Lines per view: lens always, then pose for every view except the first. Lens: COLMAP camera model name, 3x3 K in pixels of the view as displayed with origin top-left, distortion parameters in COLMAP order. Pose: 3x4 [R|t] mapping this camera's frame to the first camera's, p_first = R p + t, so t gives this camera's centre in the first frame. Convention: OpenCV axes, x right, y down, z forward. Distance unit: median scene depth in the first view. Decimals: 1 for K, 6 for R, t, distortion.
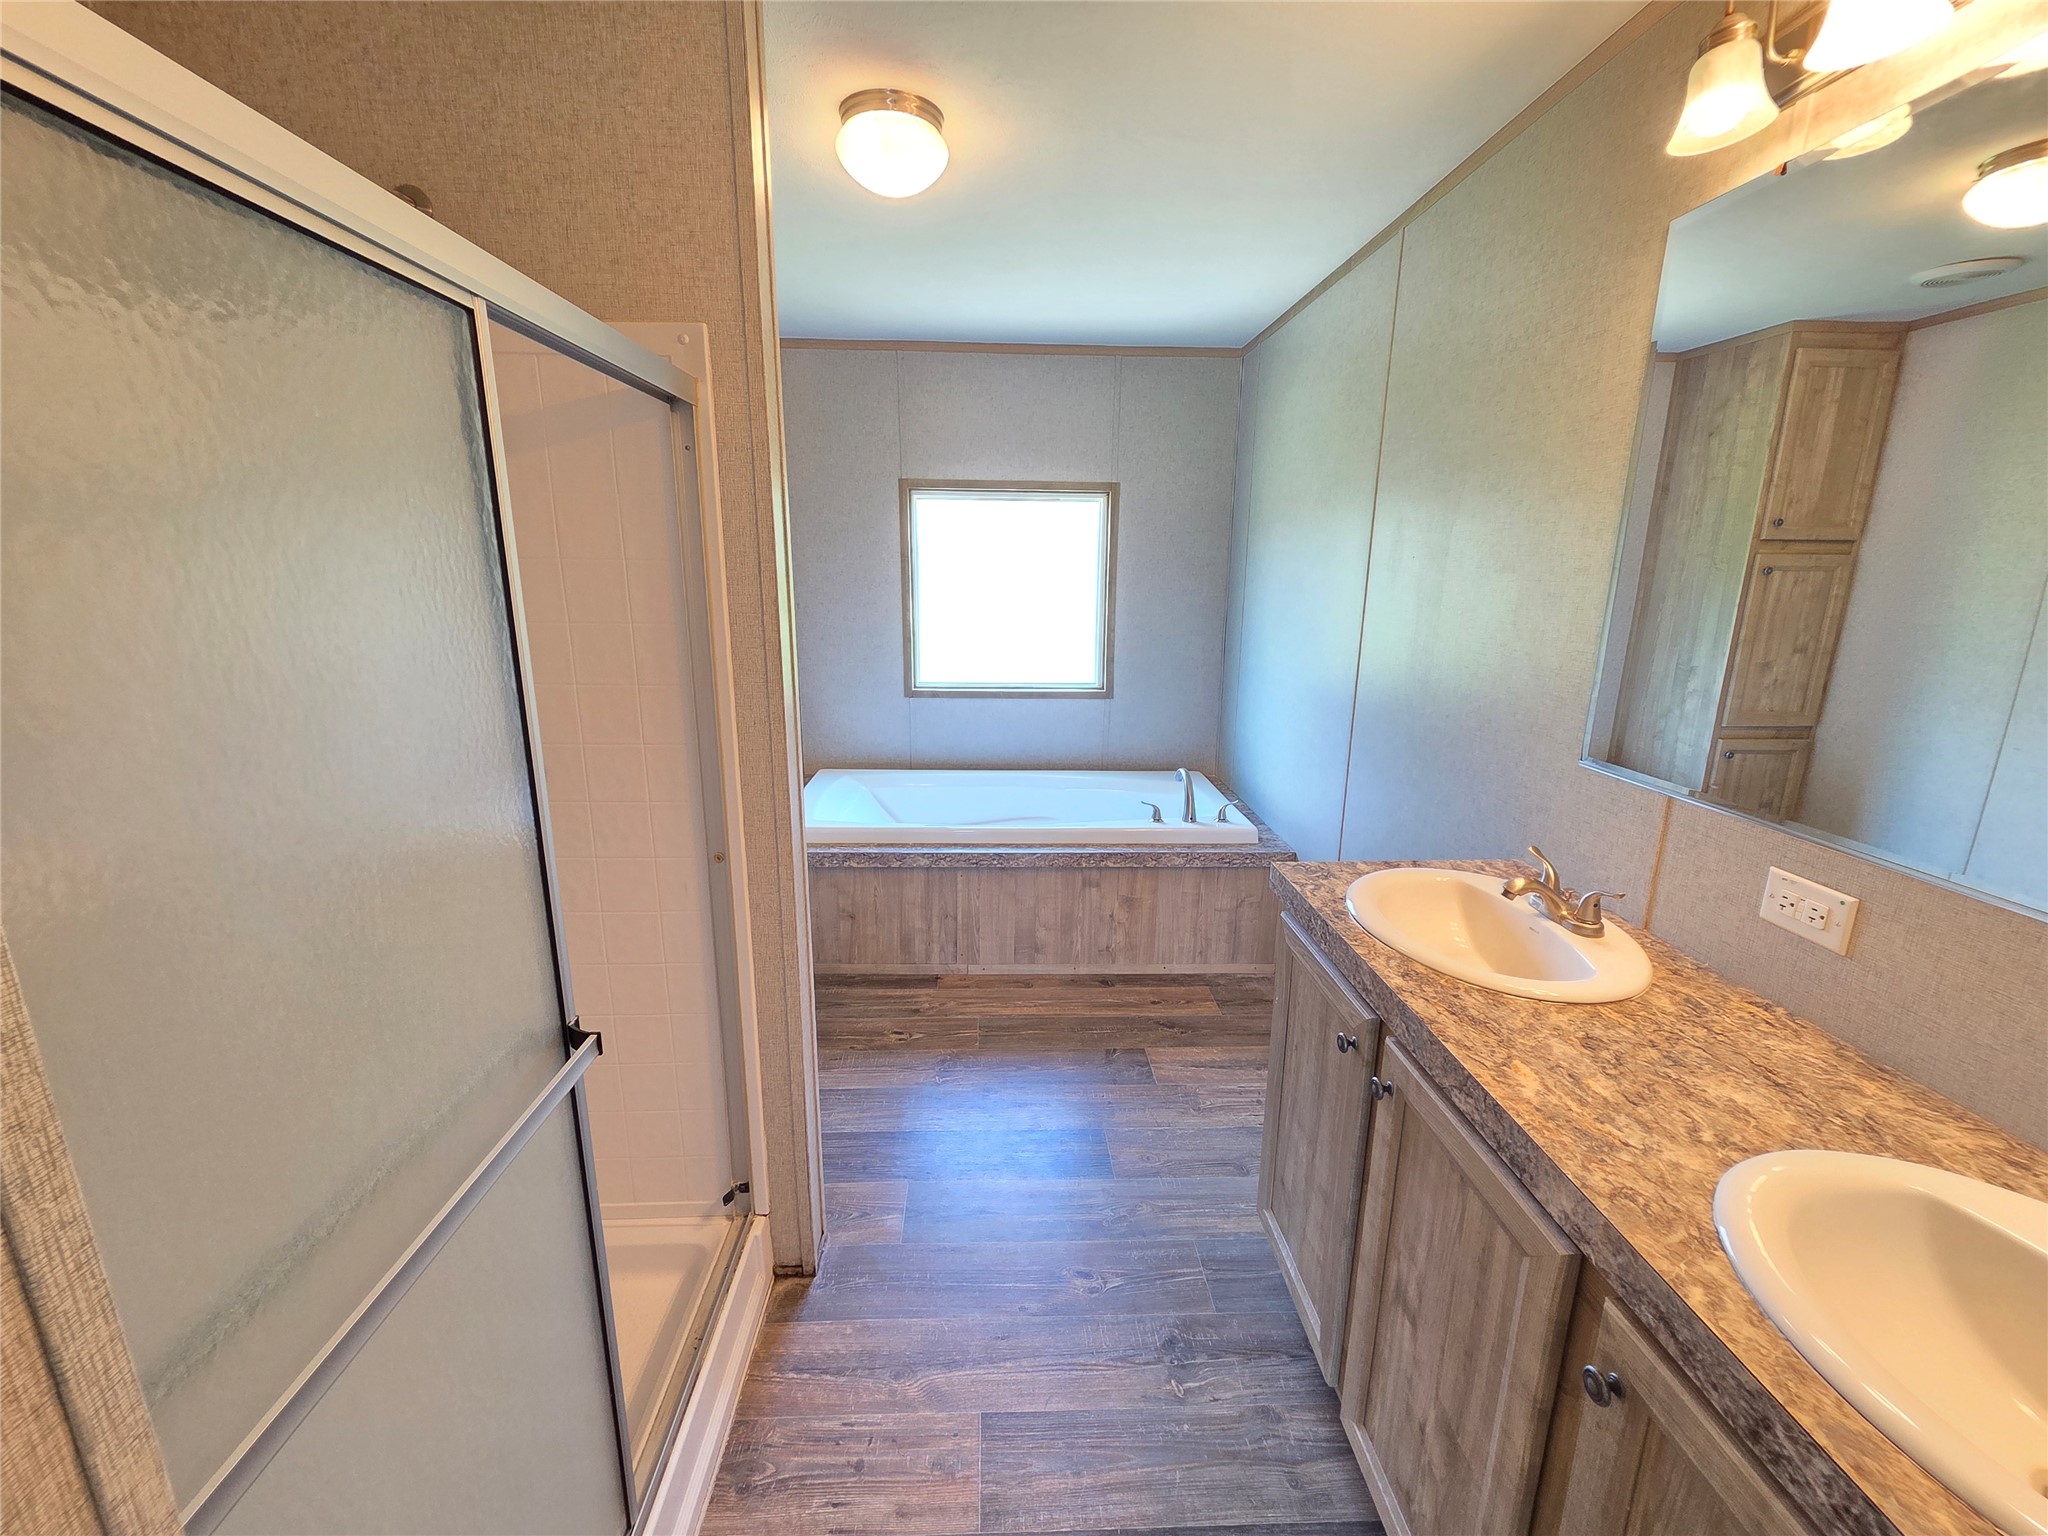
lens RADIAL K [[831.3, 0, 1030.4], [0, 831.3, 769.5], [0, 0, 1]] dist [-0.001694, 0.000748]
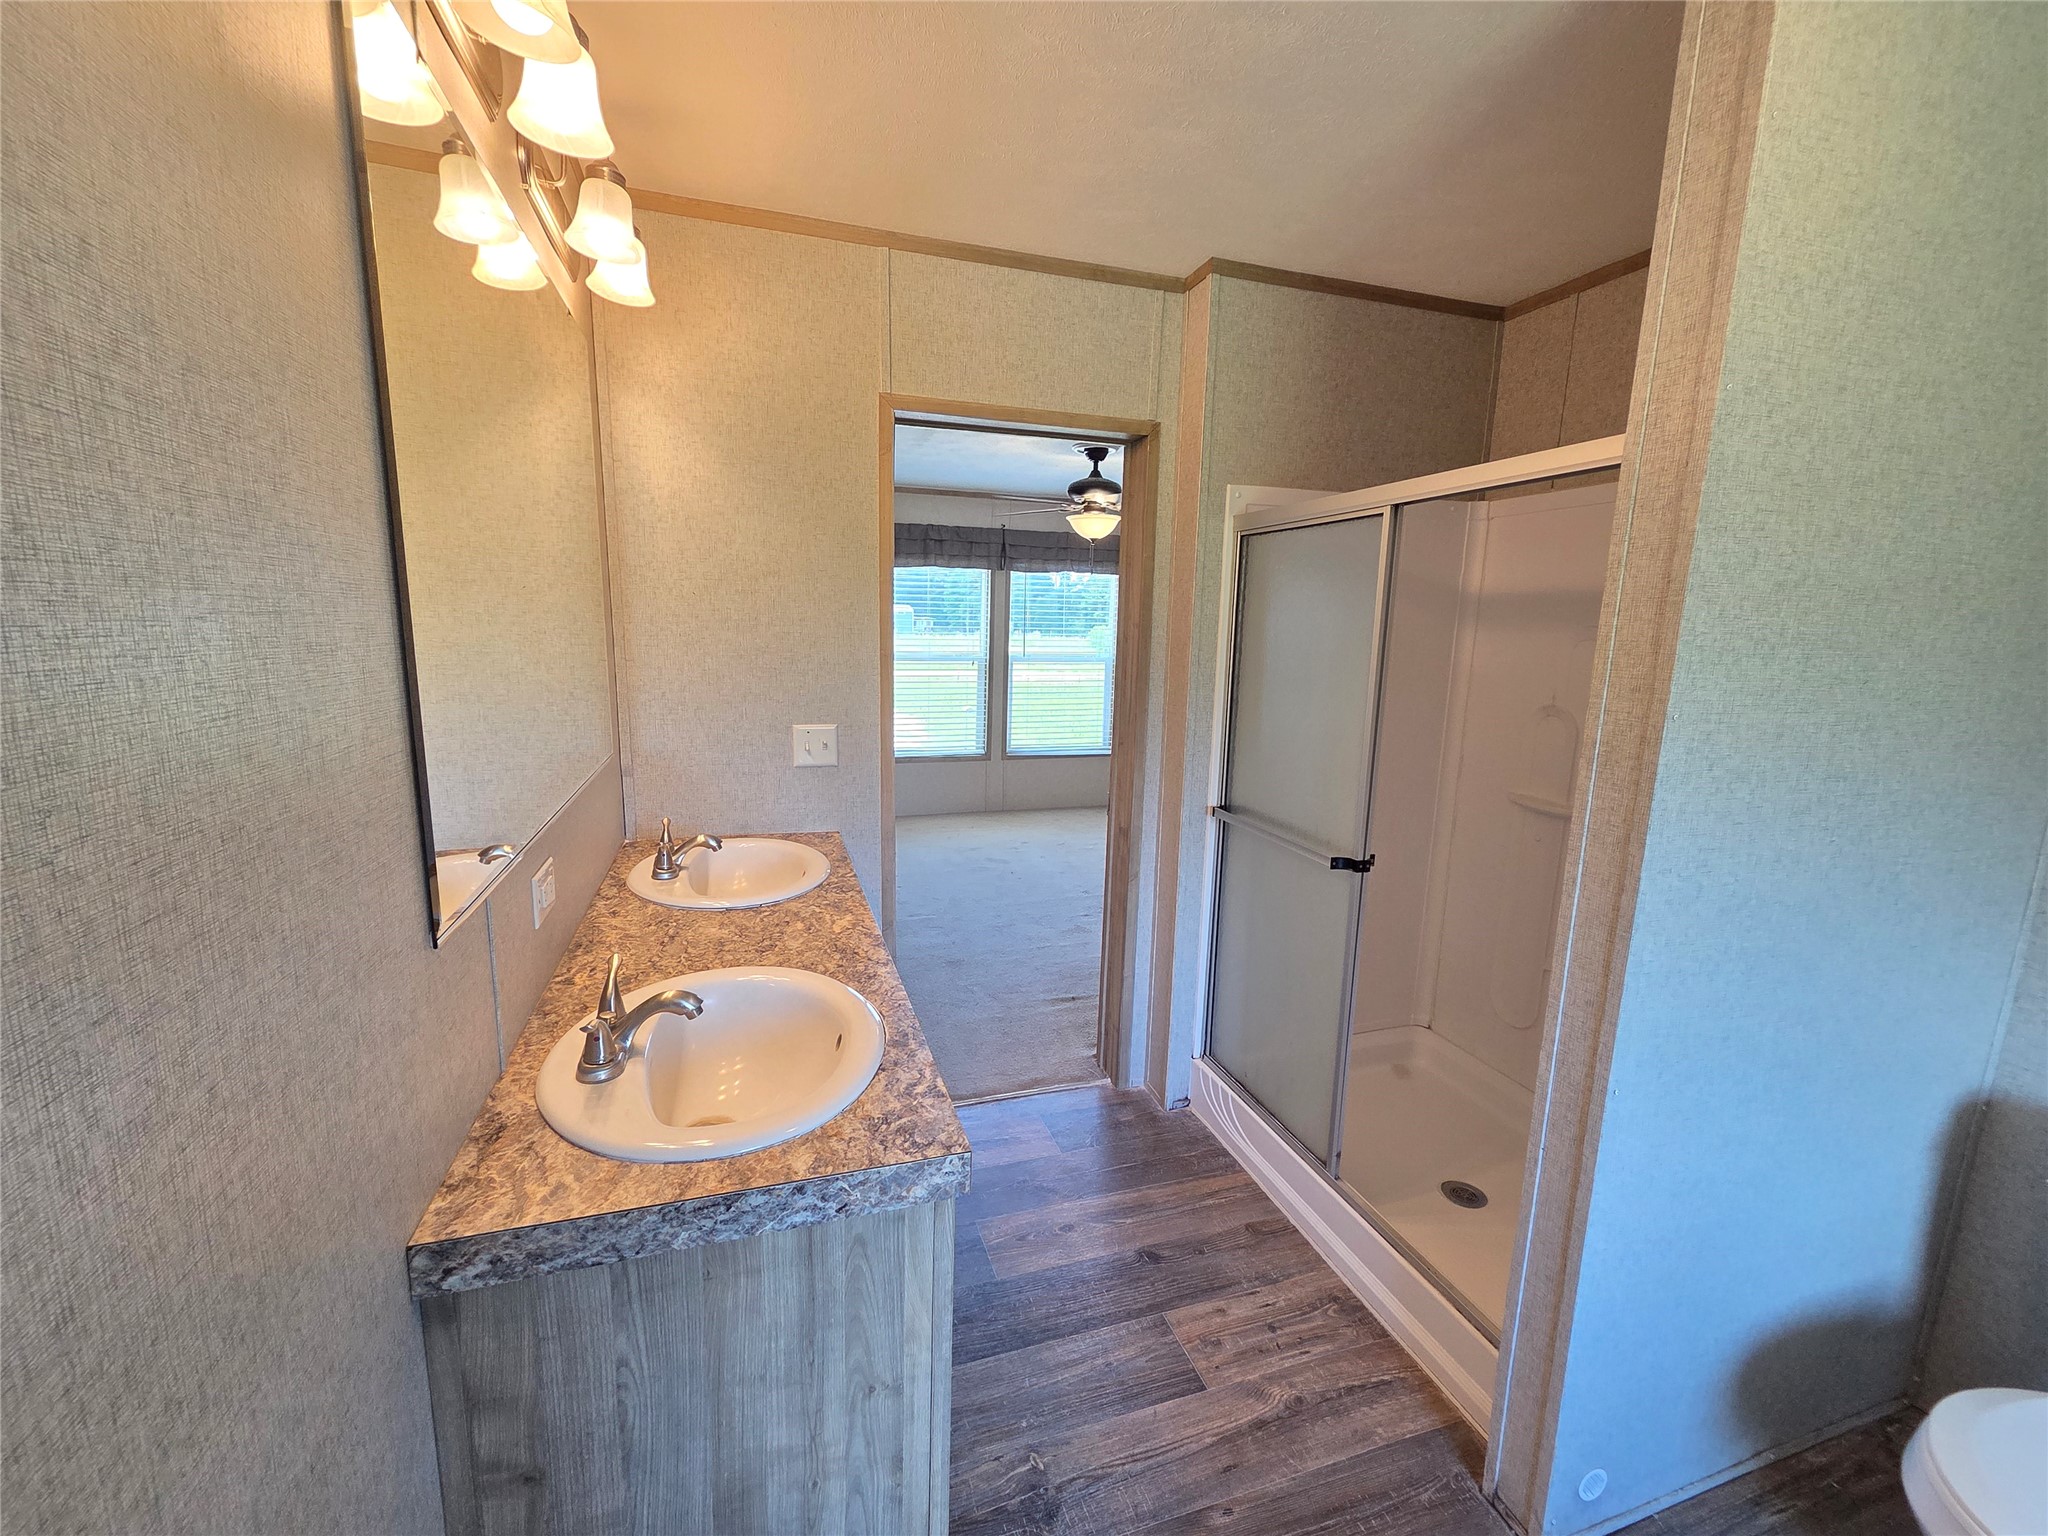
lens RADIAL K [[831.3, 0, 1023.6], [0, 831.3, 769.7], [0, 0, 1]] dist [-0.001694, 0.000748]
pose [[-0.964670, 0.012282, -0.263174, 0.453529], [-0.096784, 0.912548, 0.397353, -0.377239], [0.245039, 0.408785, -0.879119, 1.583750]]
